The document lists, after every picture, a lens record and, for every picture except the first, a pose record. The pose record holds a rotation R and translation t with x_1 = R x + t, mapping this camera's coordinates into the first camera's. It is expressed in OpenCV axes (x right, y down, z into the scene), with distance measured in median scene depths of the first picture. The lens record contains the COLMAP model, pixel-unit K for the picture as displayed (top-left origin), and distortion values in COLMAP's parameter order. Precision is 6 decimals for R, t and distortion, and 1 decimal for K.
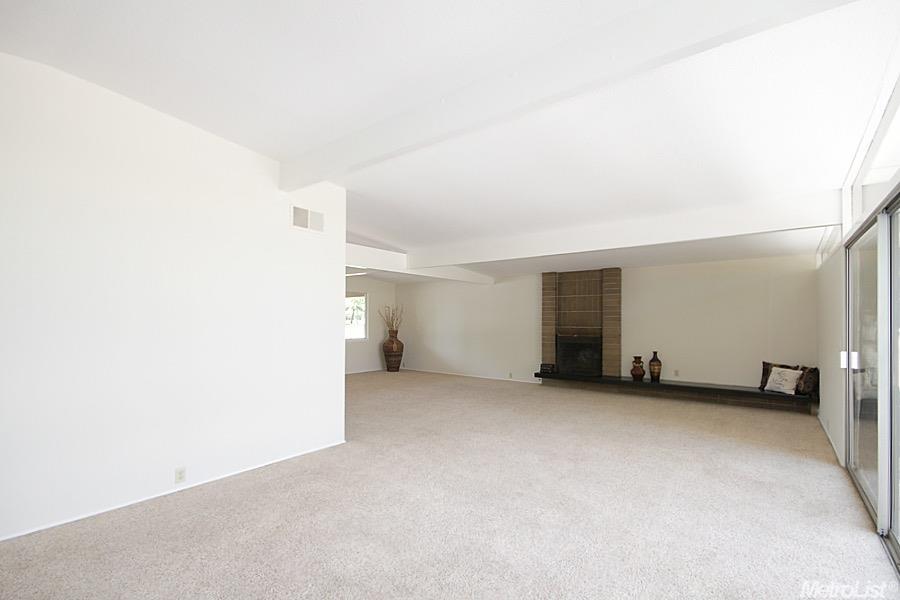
lens RADIAL K [[411.2, 0, 450.3], [0, 411.2, 318.2], [0, 0, 1]] dist [0.015452, -0.013609]
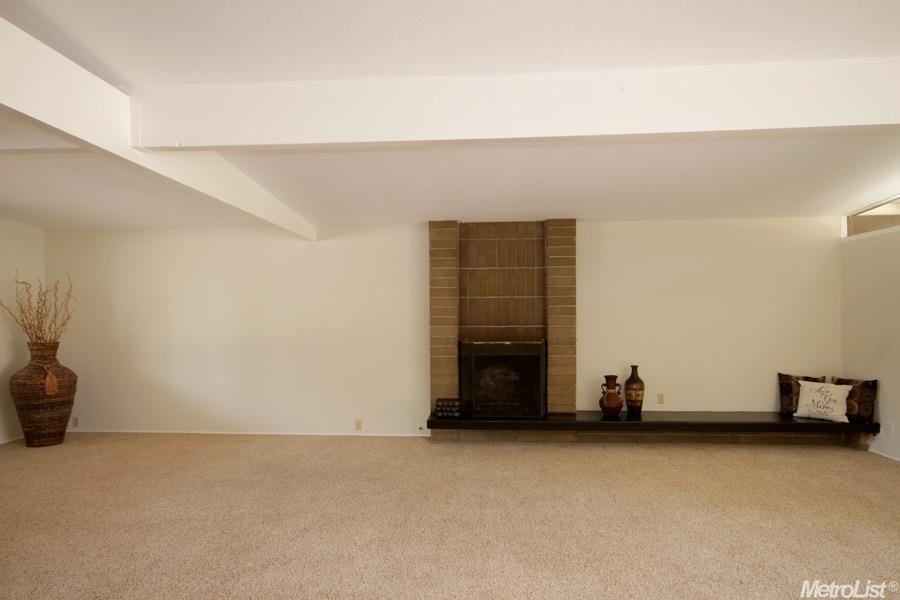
lens RADIAL K [[497.5, 0, 451.3], [0, 497.5, 319.3], [0, 0, 1]] dist [0.000315, -0.001644]
pose [[0.828362, -0.012910, 0.560045, -0.118239], [0.004468, 0.999855, 0.016440, 0.001875], [-0.560176, -0.011116, 0.828299, 0.553915]]
